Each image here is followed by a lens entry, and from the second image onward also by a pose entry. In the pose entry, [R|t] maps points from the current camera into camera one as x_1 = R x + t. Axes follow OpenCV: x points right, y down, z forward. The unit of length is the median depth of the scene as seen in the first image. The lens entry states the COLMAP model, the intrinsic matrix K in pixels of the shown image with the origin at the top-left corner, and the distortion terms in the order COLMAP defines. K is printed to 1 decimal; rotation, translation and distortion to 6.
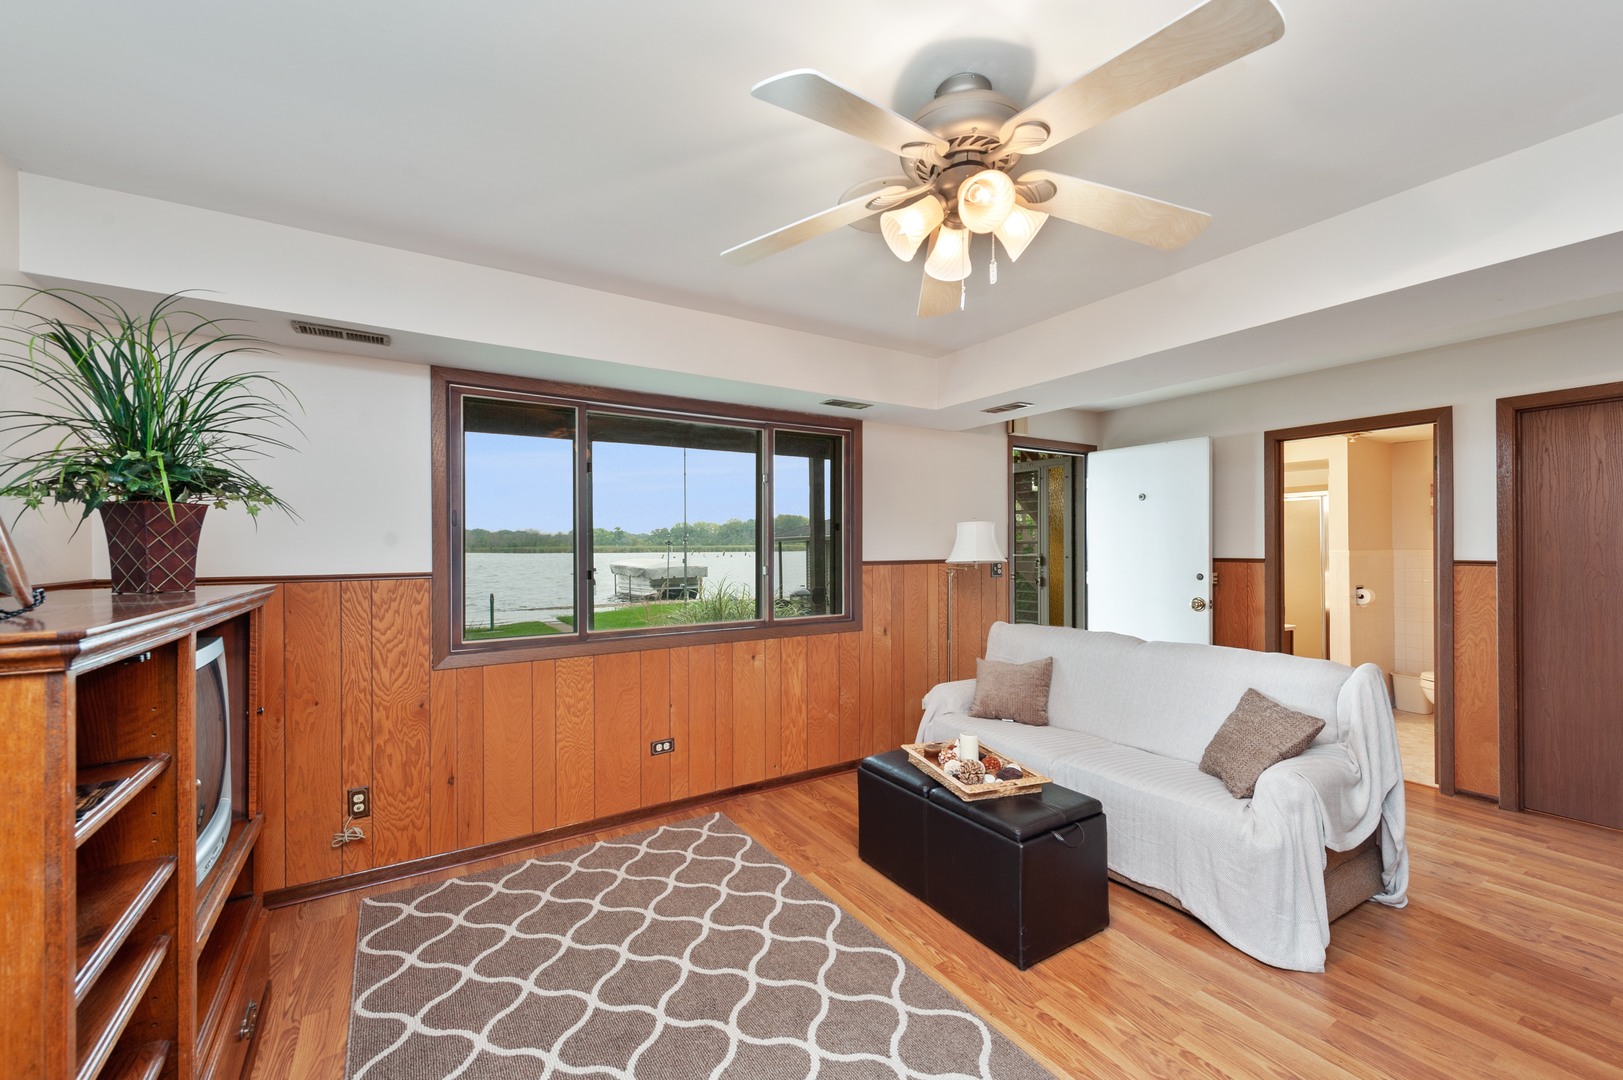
lens RADIAL K [[642.2, 0, 811.5], [0, 642.2, 540.0], [0, 0, 1]] dist [0.002314, -0.000343]
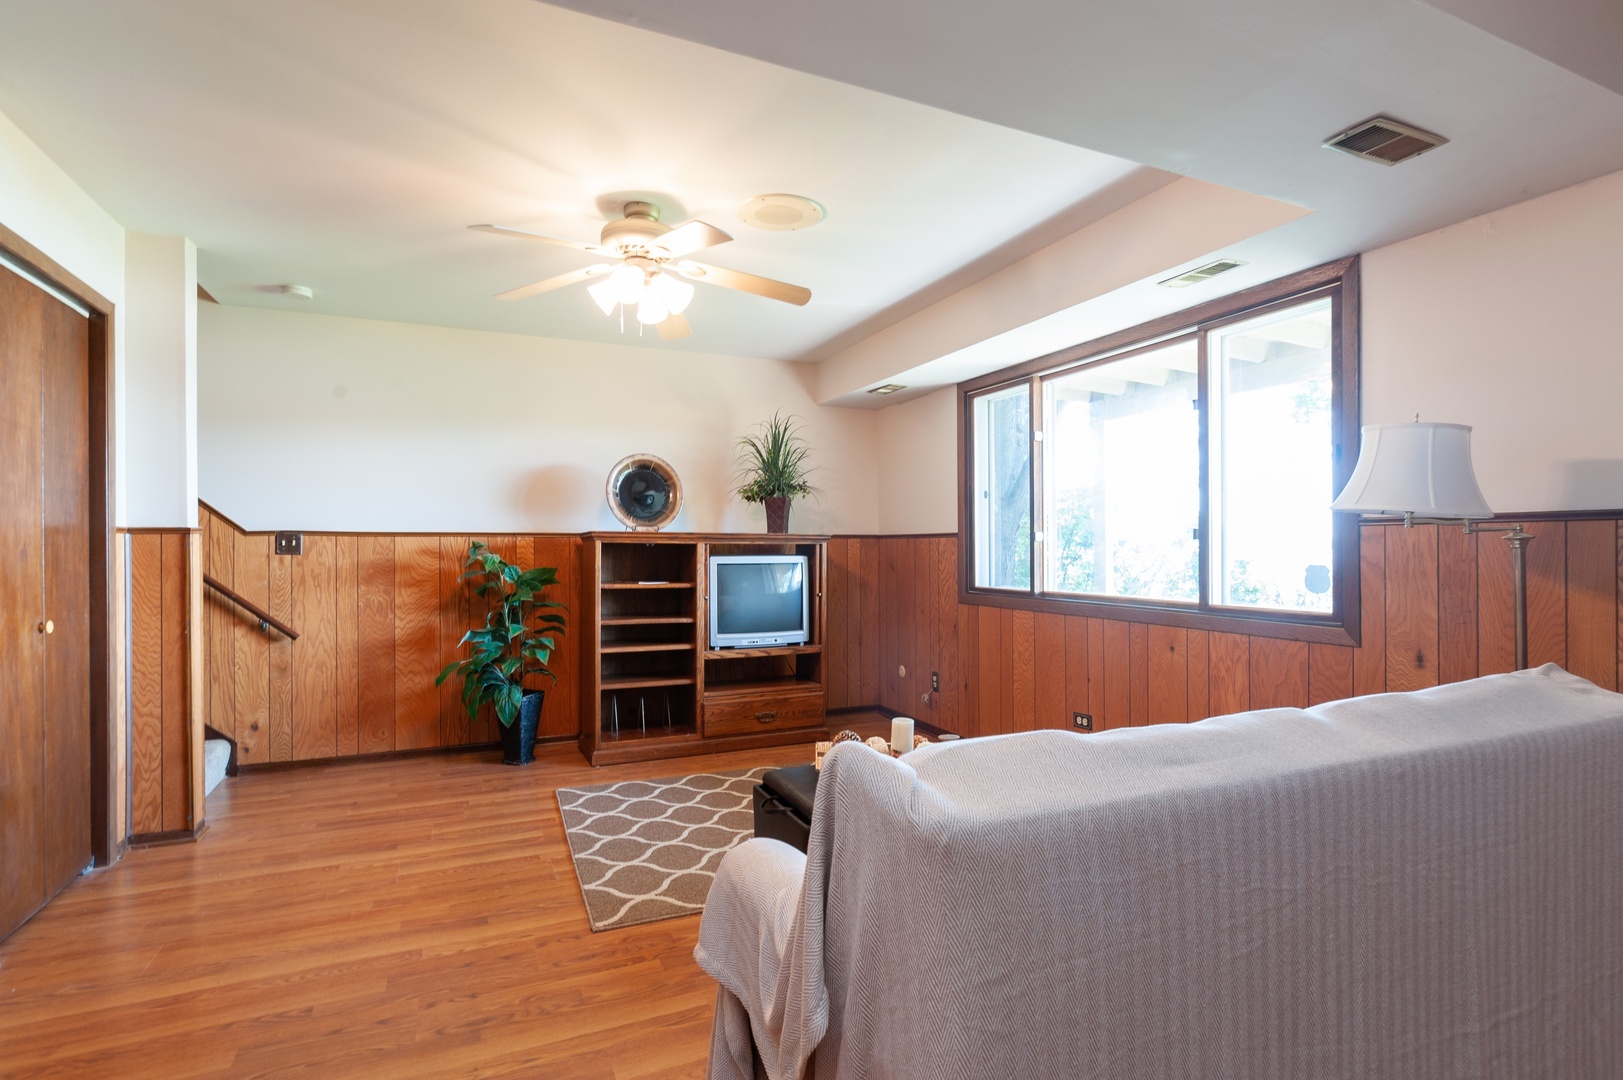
lens RADIAL K [[802.0, 0, 811.5], [0, 802.0, 540.0], [0, 0, 1]] dist [-0.000006, 0.000016]
pose [[-0.143296, -0.002134, -0.989678, 1.197286], [0.011925, 0.999921, -0.003883, 0.071104], [0.989608, -0.012358, -0.143260, 0.952465]]
